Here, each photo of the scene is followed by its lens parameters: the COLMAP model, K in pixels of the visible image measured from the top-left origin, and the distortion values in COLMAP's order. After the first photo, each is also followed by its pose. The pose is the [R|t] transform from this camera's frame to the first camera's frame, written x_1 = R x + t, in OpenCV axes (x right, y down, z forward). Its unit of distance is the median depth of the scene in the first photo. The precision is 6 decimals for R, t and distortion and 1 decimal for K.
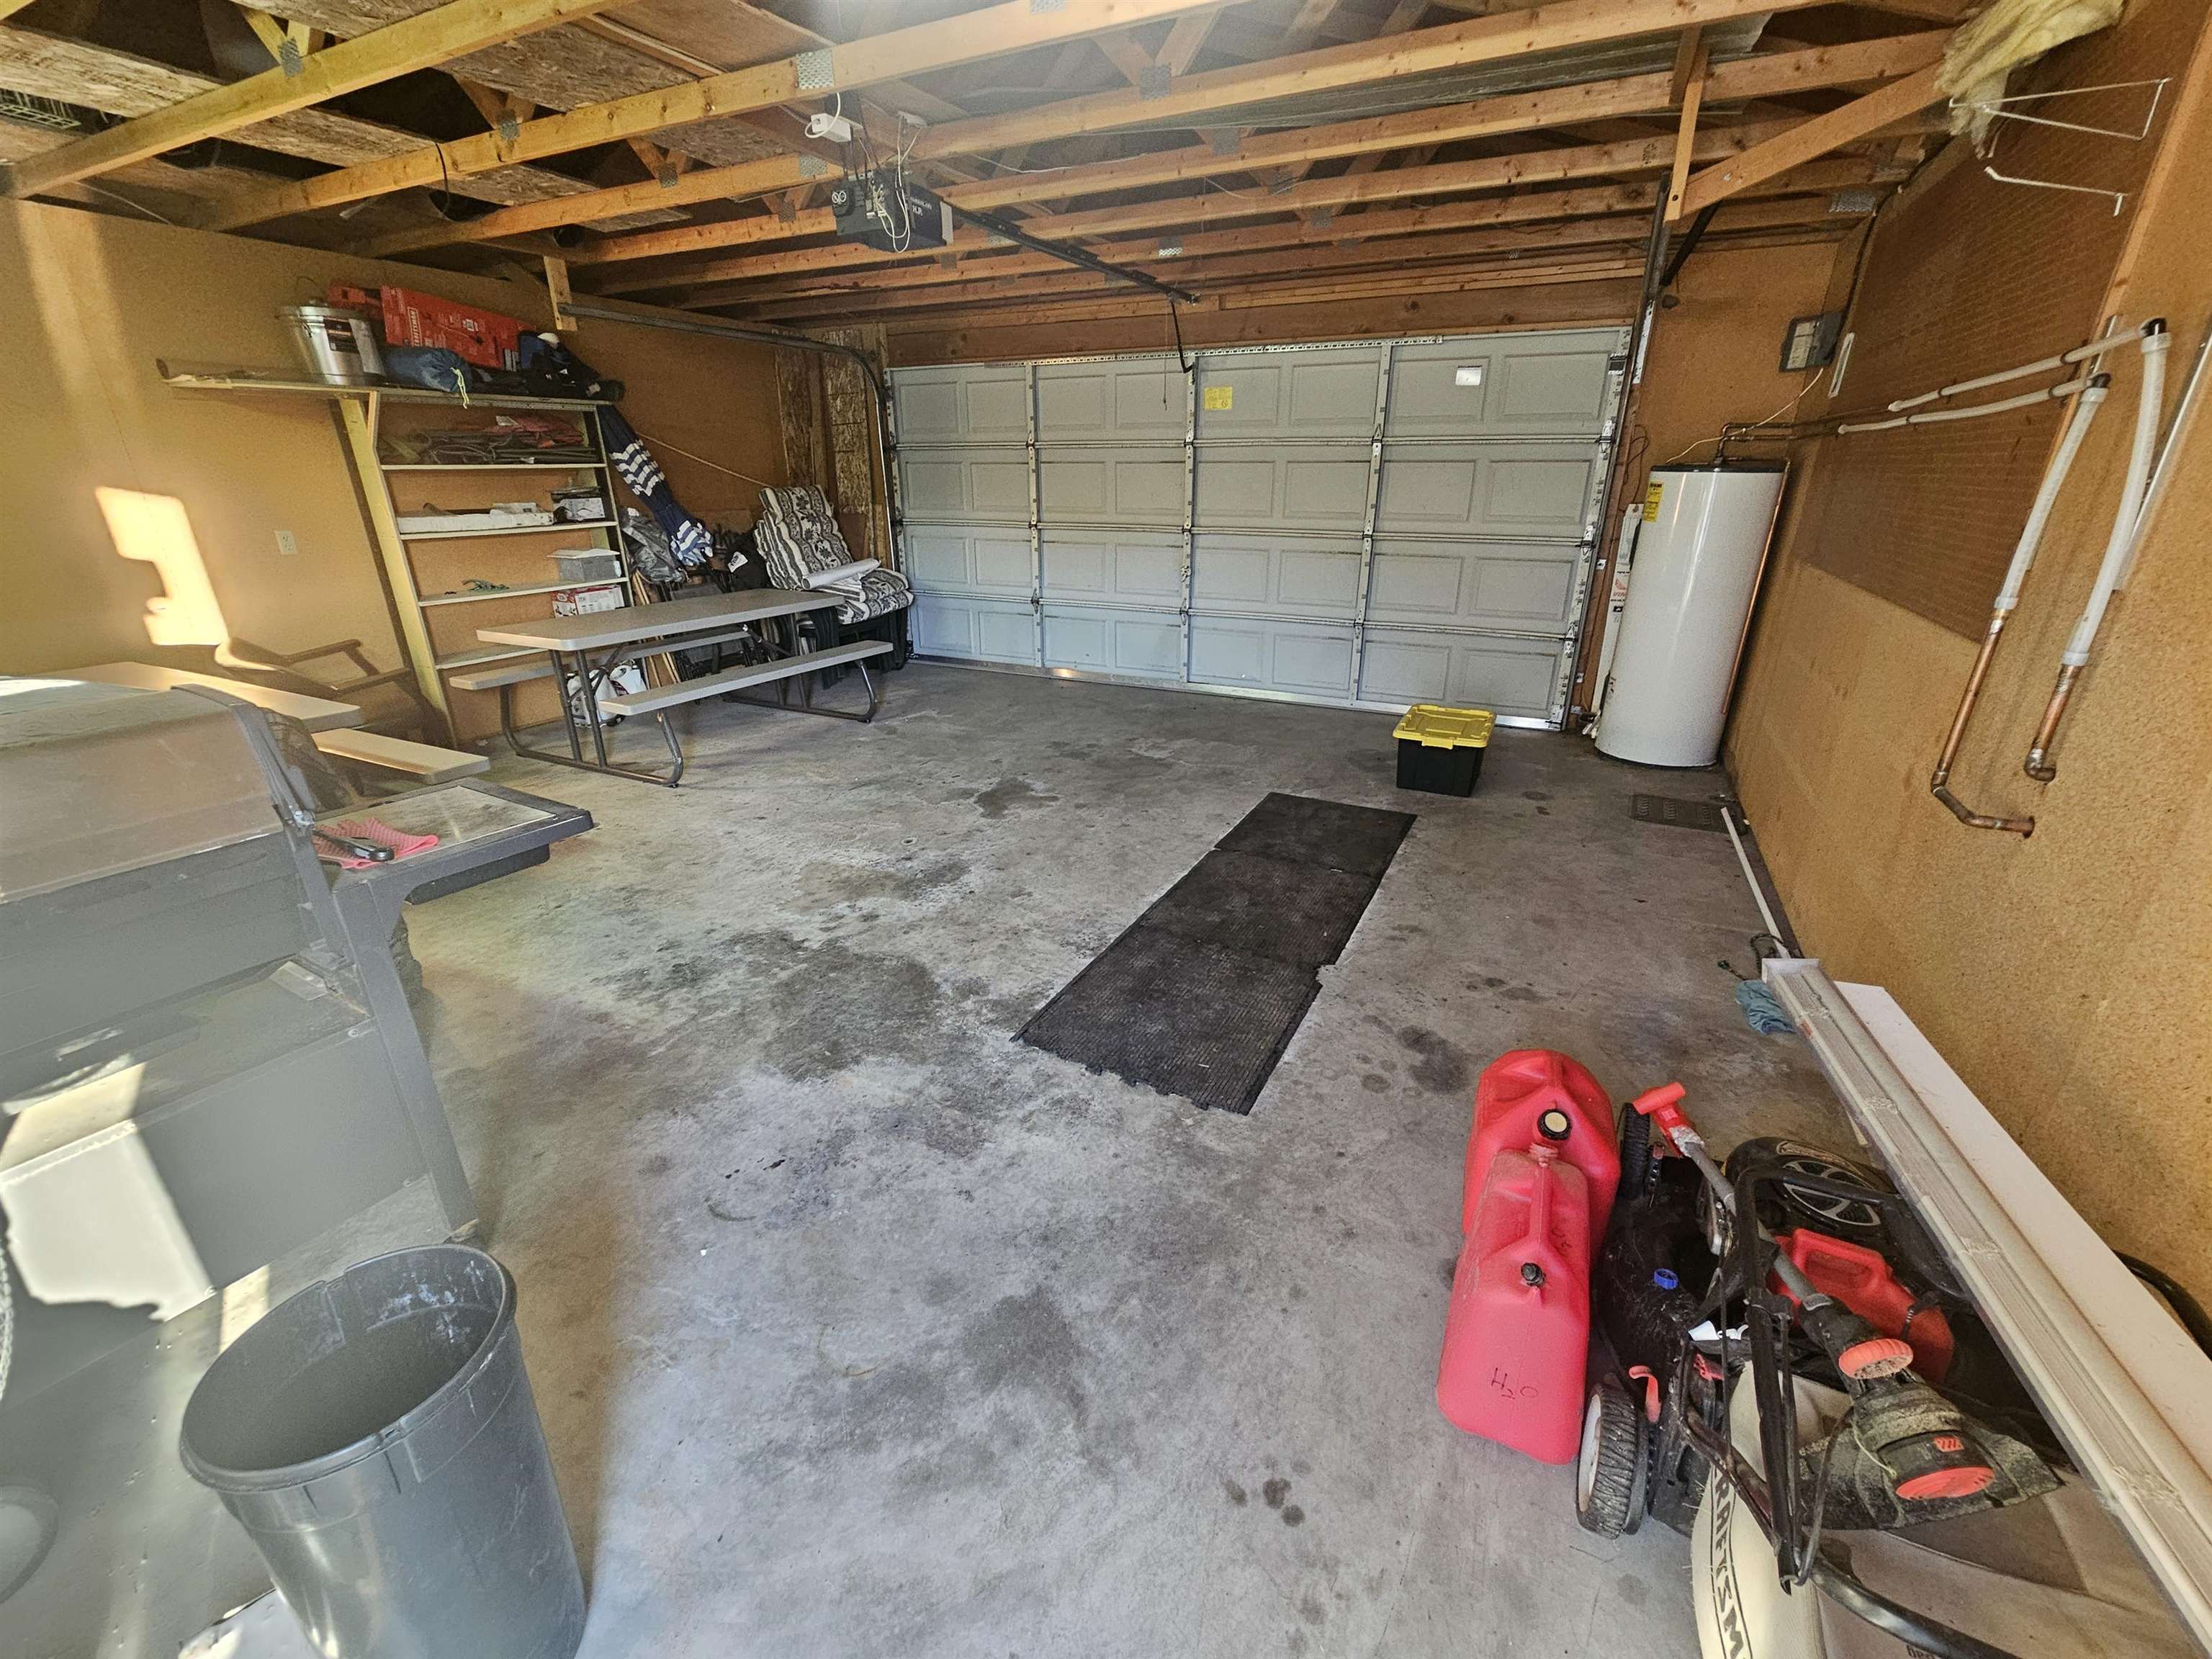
lens RADIAL K [[906.4, 0, 1114.6], [0, 906.4, 824.3], [0, 0, 1]] dist [-0.000620, -0.000148]
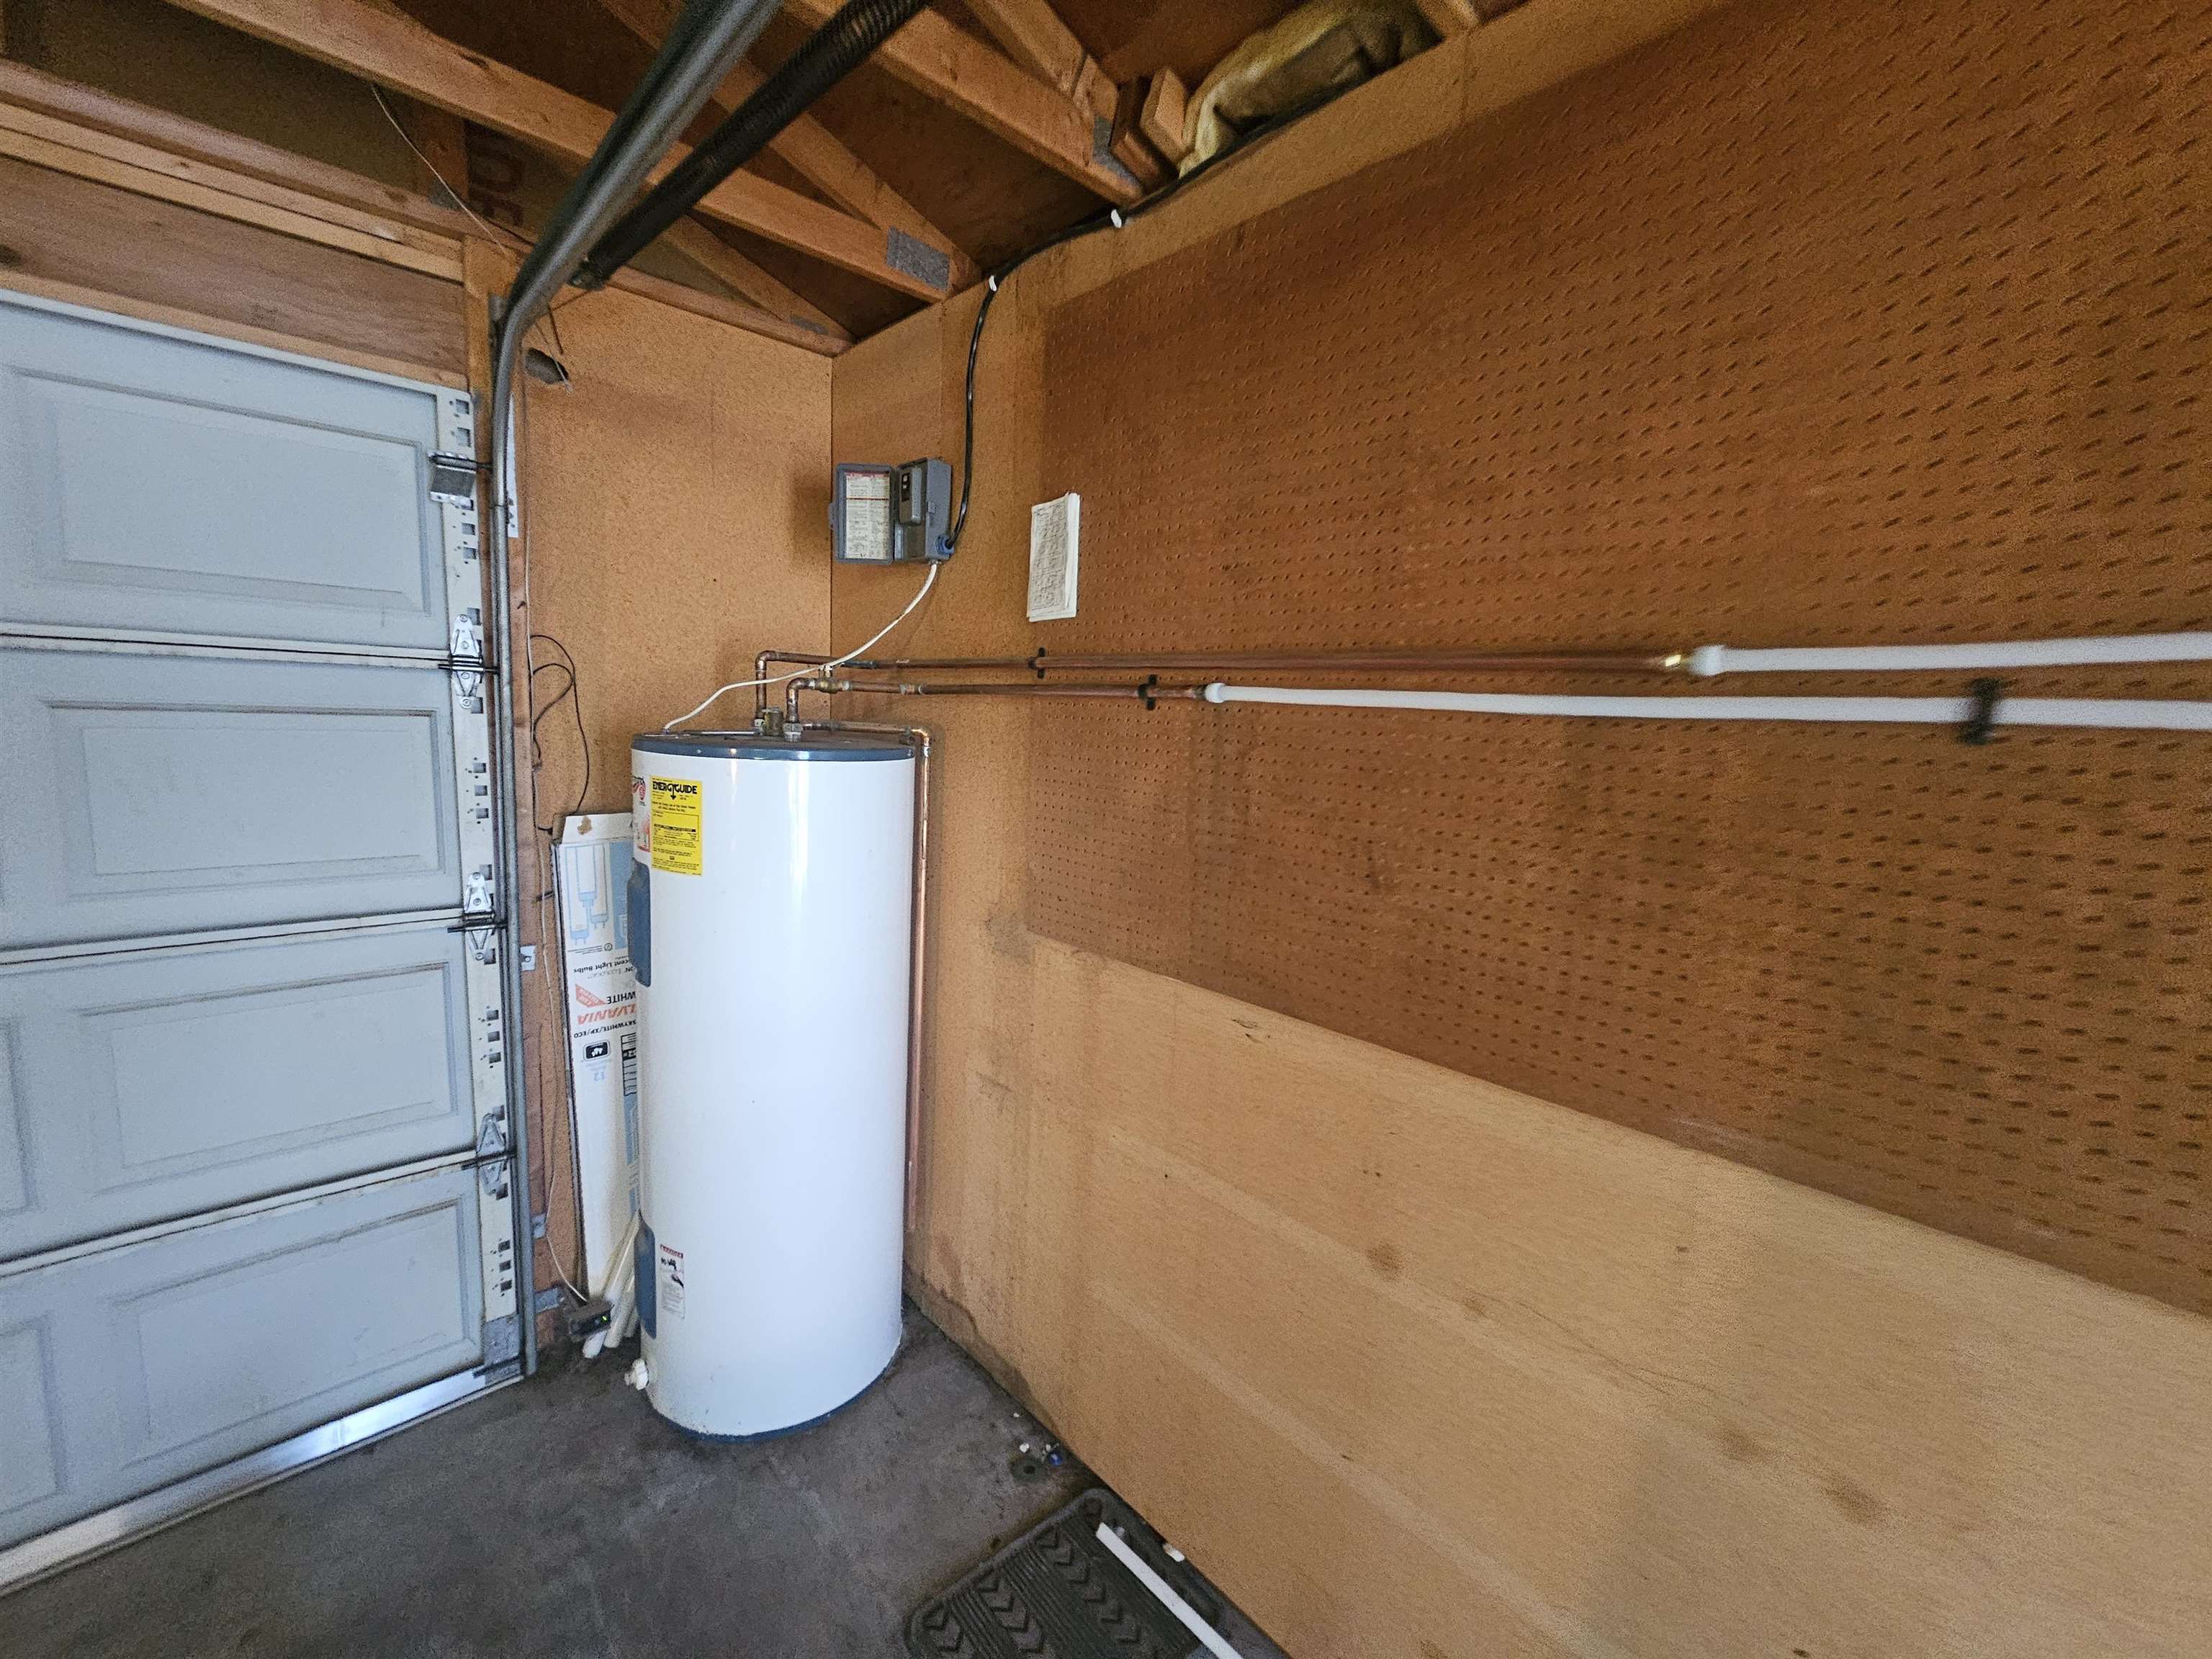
lens RADIAL K [[906.4, 0, 1114.6], [0, 906.4, 824.3], [0, 0, 1]] dist [-0.000620, -0.000148]
pose [[0.337231, -0.103675, 0.935696, 0.278821], [0.304983, 0.952348, -0.004397, -0.284662], [-0.890652, 0.286854, 0.352780, 0.664241]]
